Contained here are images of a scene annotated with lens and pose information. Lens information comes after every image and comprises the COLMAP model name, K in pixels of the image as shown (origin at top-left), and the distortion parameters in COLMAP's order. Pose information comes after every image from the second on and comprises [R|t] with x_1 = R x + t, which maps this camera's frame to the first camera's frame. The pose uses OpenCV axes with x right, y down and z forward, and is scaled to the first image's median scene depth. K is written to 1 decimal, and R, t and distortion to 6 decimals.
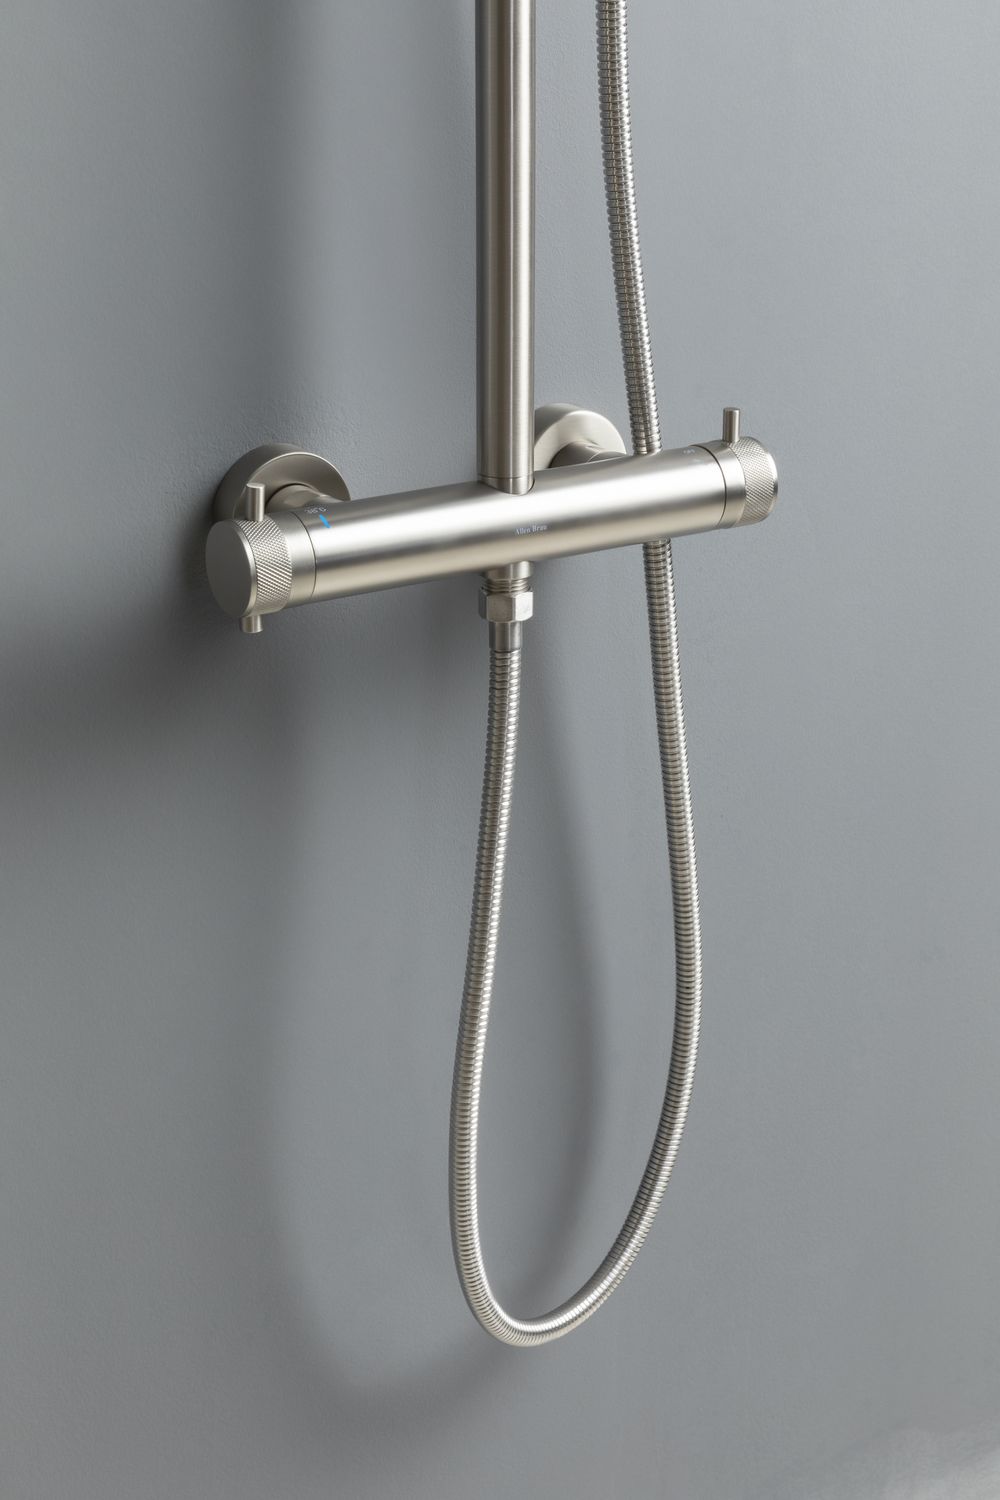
lens RADIAL K [[3152.8, 0, 500.0], [0, 3152.8, 750.0], [0, 0, 1]] dist [0.038310, 0.461177]
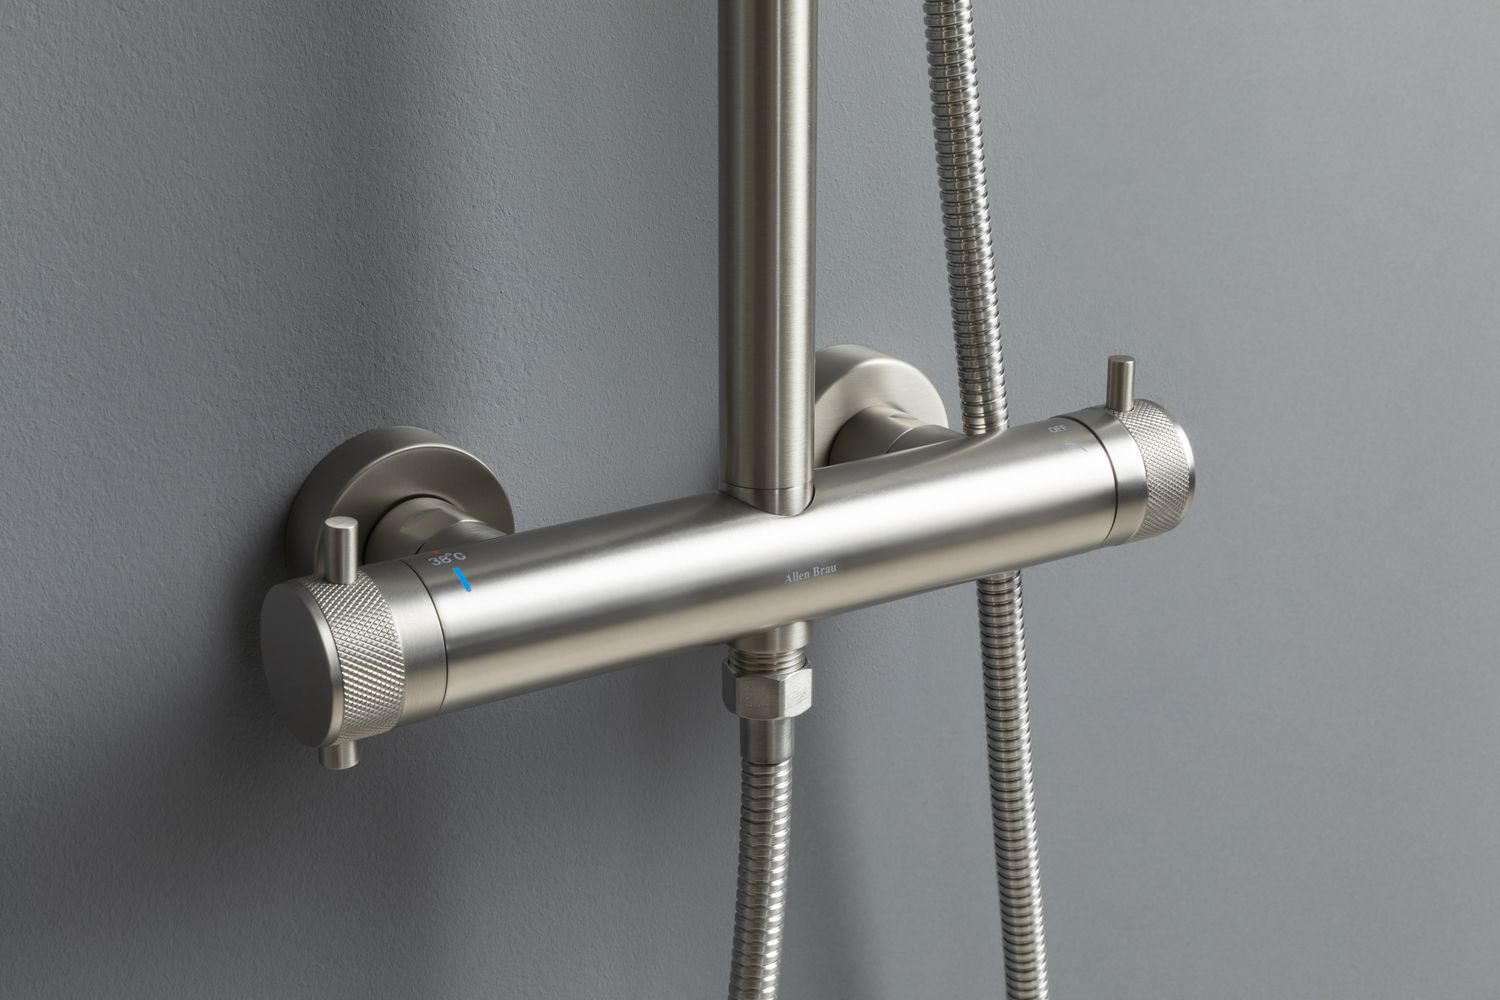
lens RADIAL K [[3152.8, 0, 750.0], [0, 3152.8, 500.0], [0, 0, 1]] dist [0.038310, 0.461177]
pose [[0.999860, -0.007366, 0.015000, -0.010343], [0.007712, 0.999703, -0.023125, -0.068044], [-0.014826, 0.023238, 0.999620, 0.386611]]
